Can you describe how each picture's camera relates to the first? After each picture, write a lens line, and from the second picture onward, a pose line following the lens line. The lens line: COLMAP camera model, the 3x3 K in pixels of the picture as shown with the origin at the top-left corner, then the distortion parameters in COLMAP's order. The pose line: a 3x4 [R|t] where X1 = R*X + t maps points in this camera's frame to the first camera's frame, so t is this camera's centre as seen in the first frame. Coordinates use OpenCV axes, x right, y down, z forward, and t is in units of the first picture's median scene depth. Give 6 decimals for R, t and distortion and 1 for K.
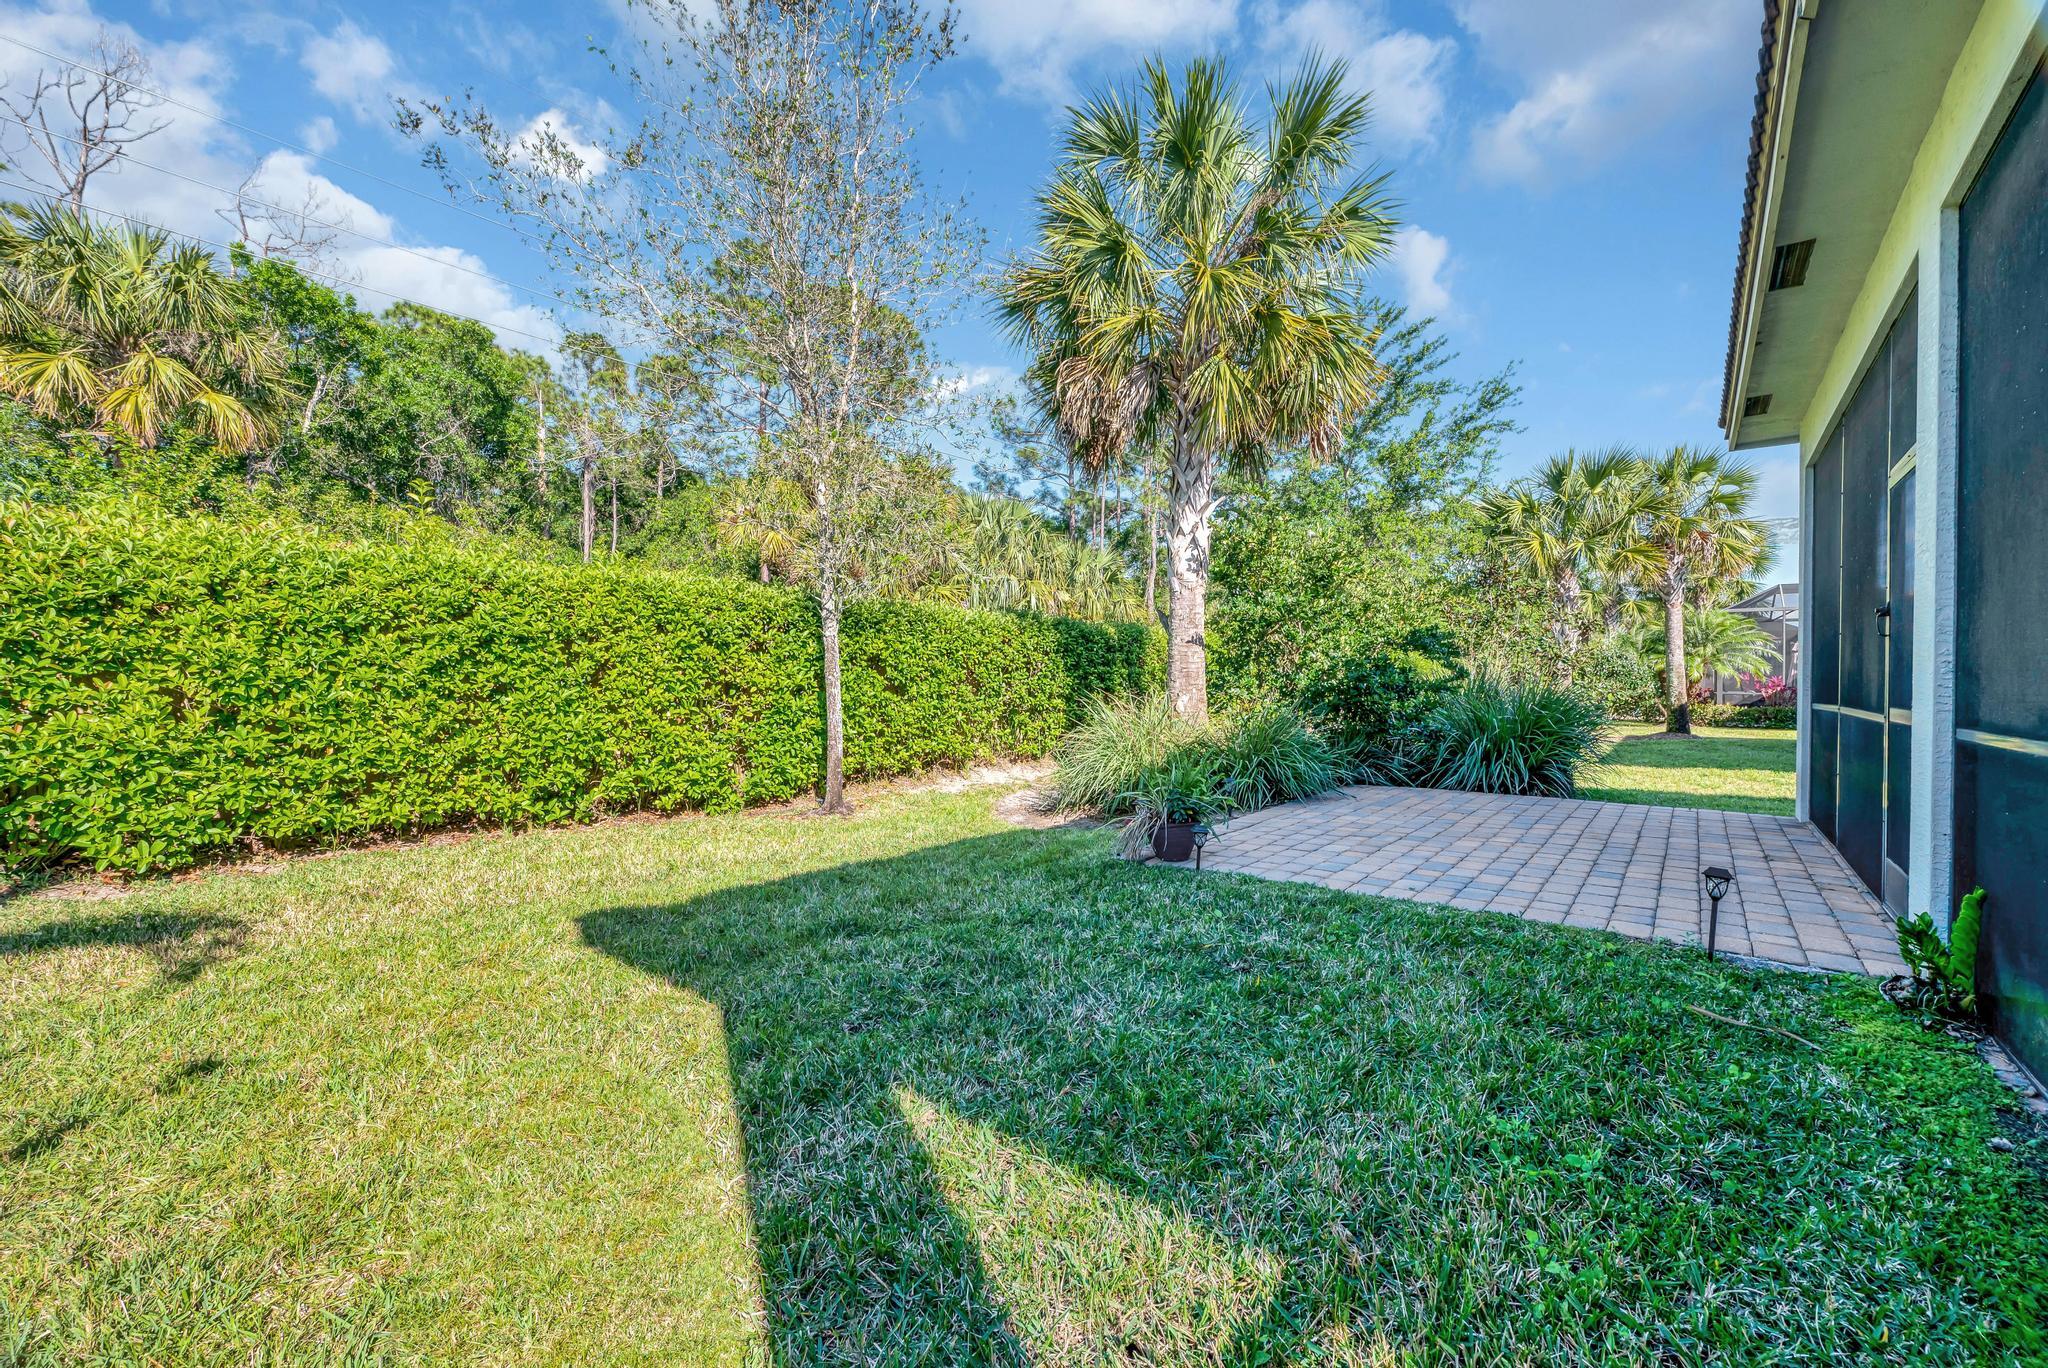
lens RADIAL K [[804.1, 0, 1021.3], [0, 804.1, 691.3], [0, 0, 1]] dist [-0.002876, 0.000746]
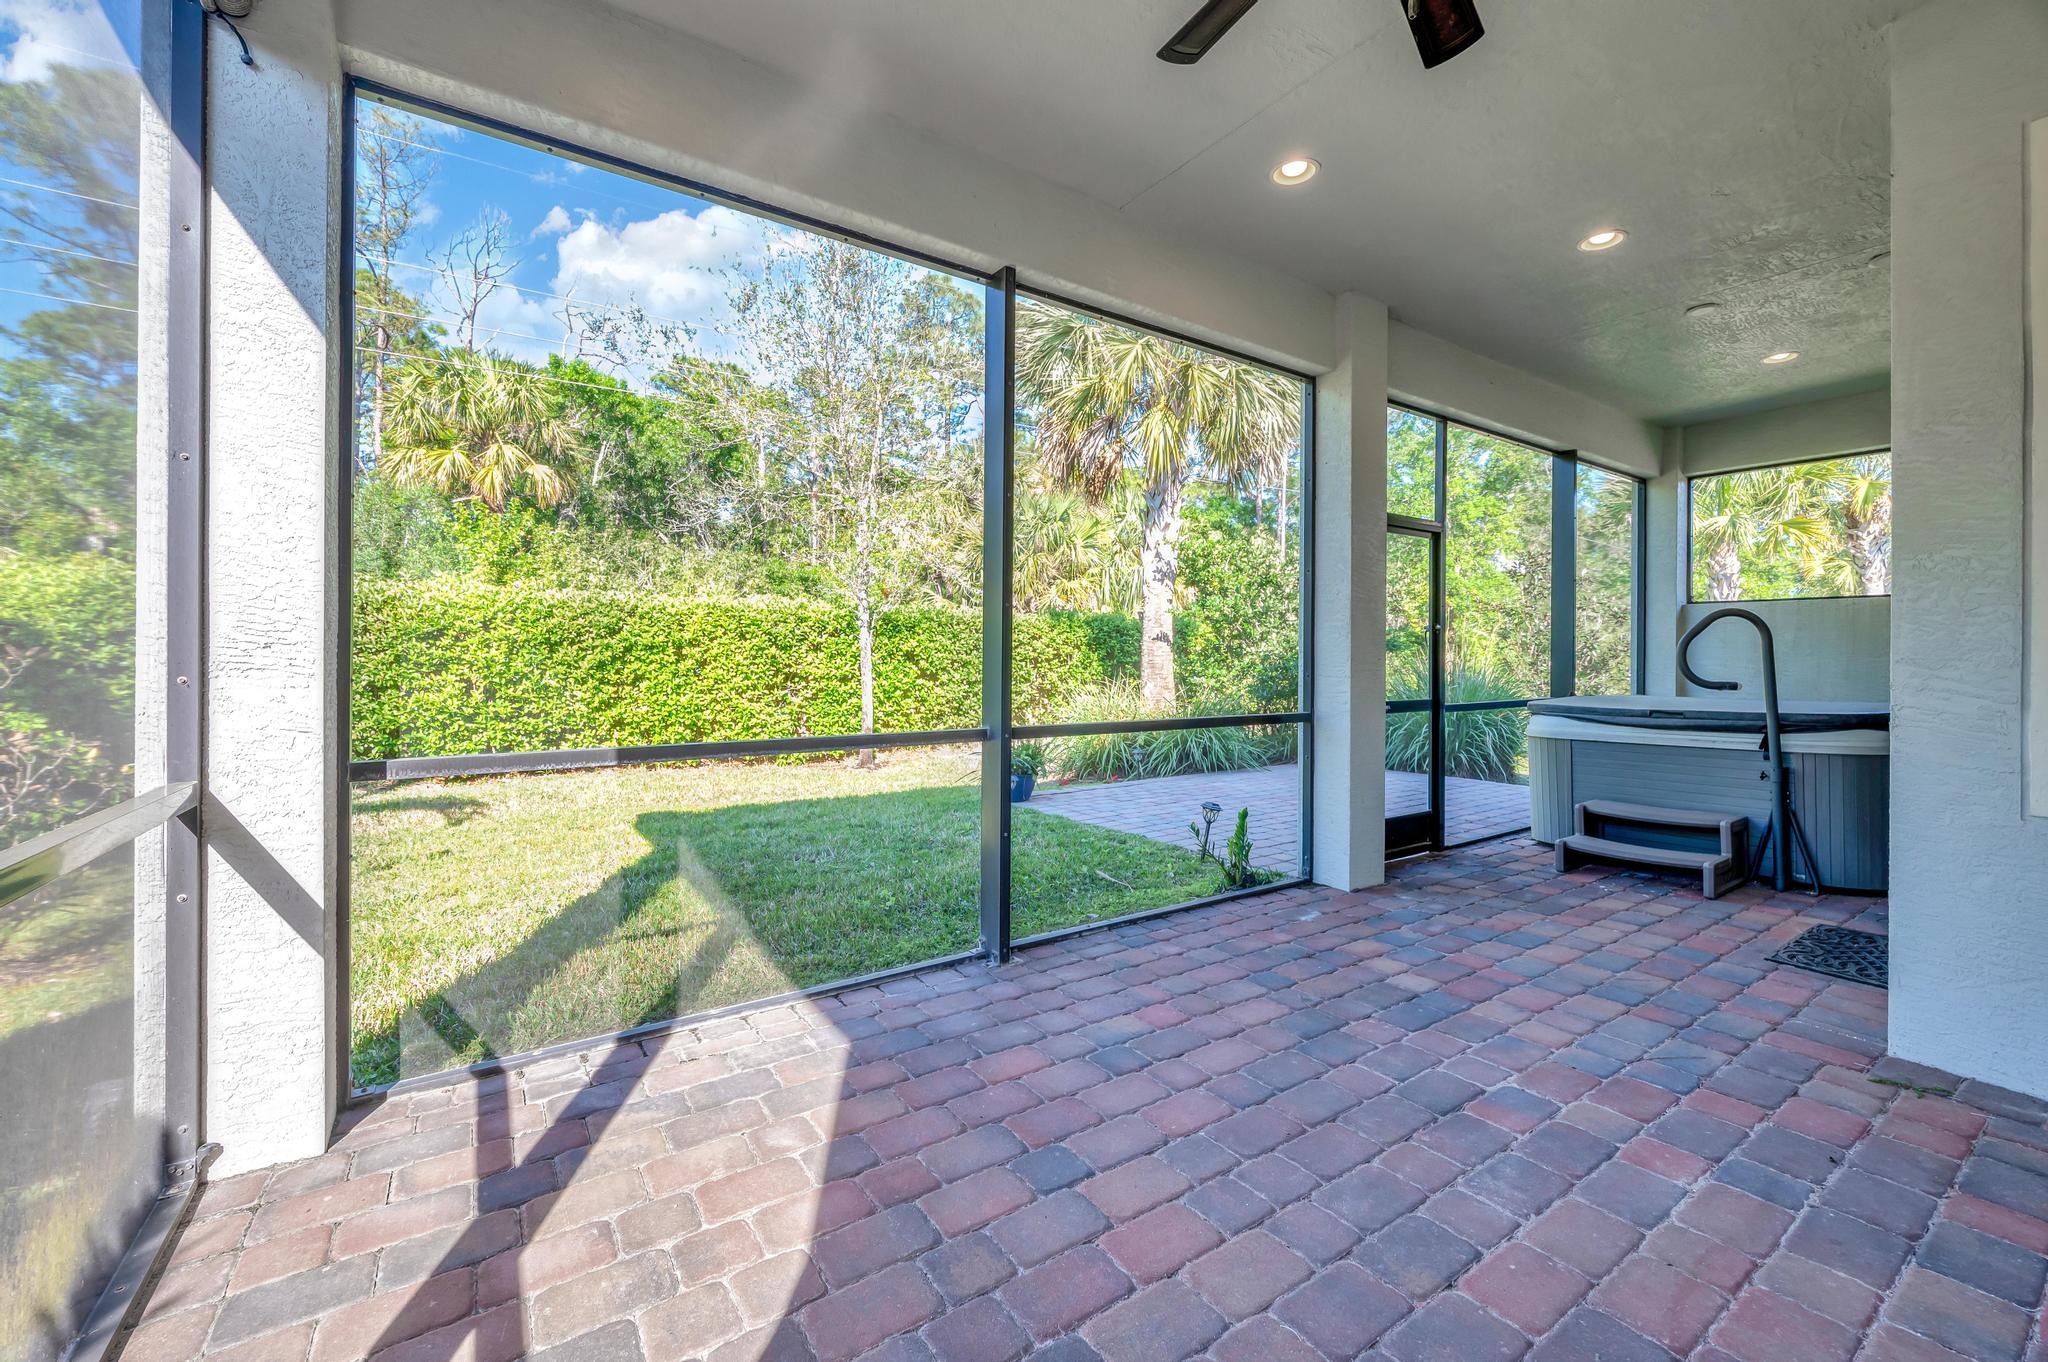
lens RADIAL K [[822.8, 0, 1026.7], [0, 822.8, 662.1], [0, 0, 1]] dist [0.000439, -0.000165]
pose [[0.959750, -0.001554, -0.280853, 0.528286], [-0.001781, 0.999931, -0.011620, -0.016658], [0.280851, 0.011653, 0.959681, -0.337298]]
